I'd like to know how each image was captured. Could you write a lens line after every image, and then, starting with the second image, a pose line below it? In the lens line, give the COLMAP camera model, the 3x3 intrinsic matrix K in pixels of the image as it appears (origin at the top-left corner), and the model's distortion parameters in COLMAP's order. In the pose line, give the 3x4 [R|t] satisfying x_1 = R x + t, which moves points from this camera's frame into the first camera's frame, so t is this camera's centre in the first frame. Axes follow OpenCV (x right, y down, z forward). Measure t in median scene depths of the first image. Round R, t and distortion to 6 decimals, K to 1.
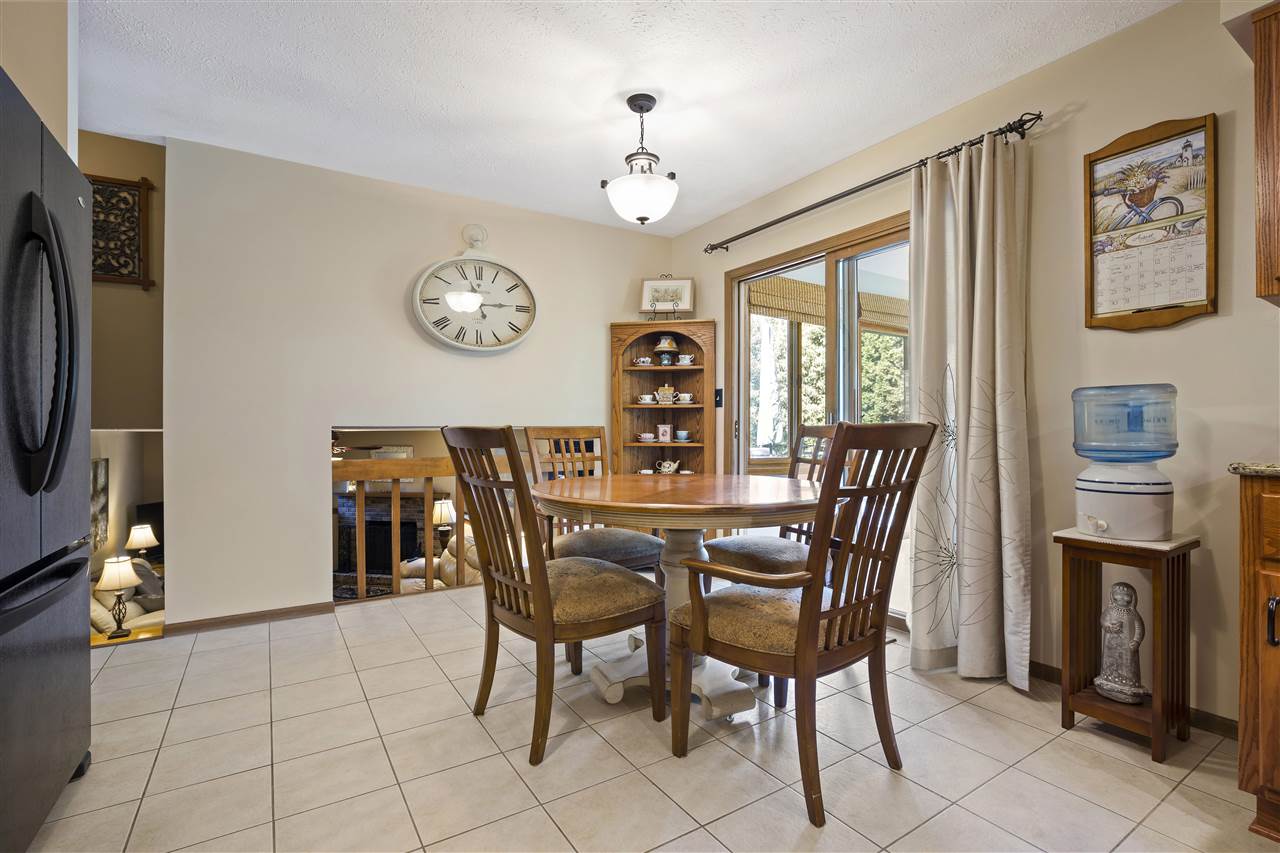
lens RADIAL K [[590.2, 0, 643.8], [0, 590.2, 424.7], [0, 0, 1]] dist [-0.032243, 0.005415]
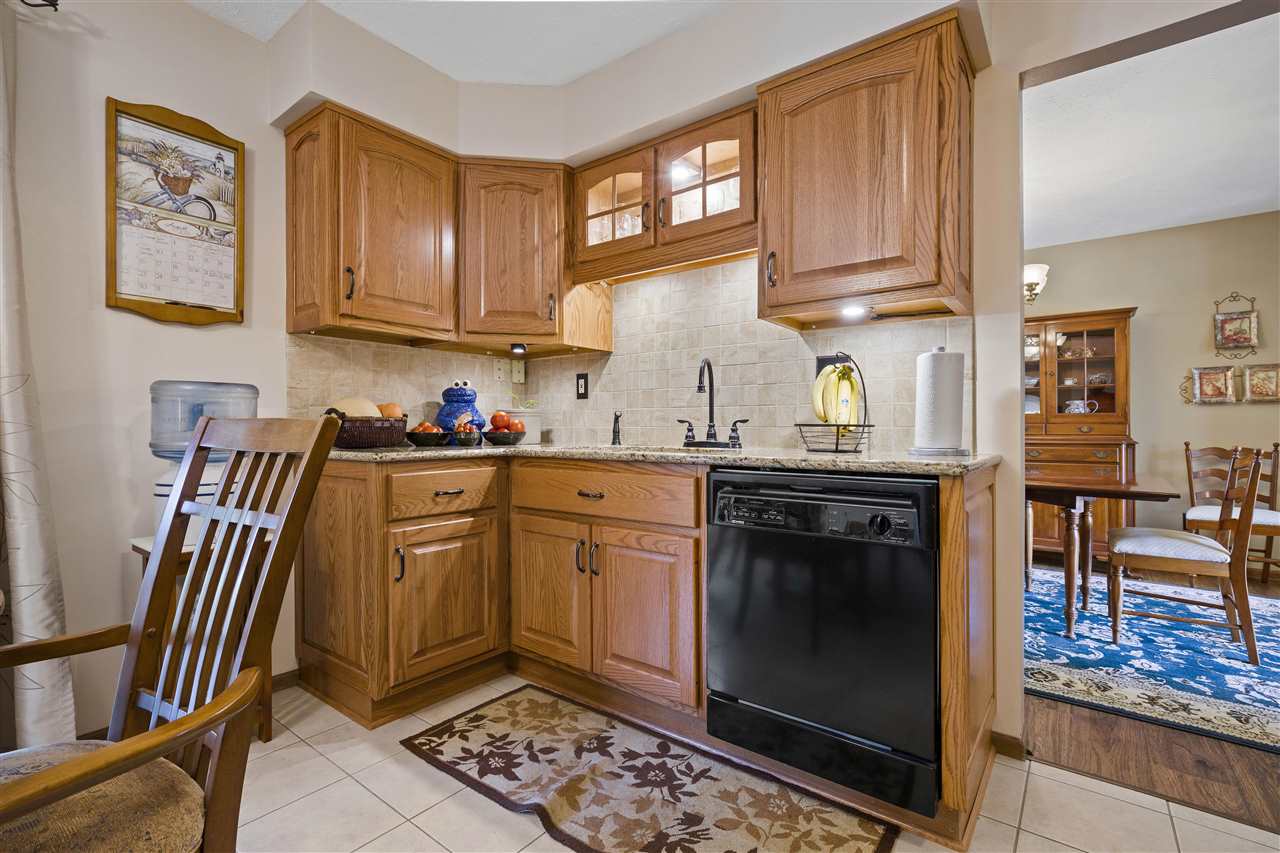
lens RADIAL K [[590.2, 0, 605.8], [0, 590.2, 429.2], [0, 0, 1]] dist [-0.032243, 0.005415]
pose [[-0.359387, -0.003691, 0.933181, -0.286759], [-0.001915, 0.999993, 0.003218, 0.004716], [-0.933186, -0.000630, -0.359392, 0.697367]]
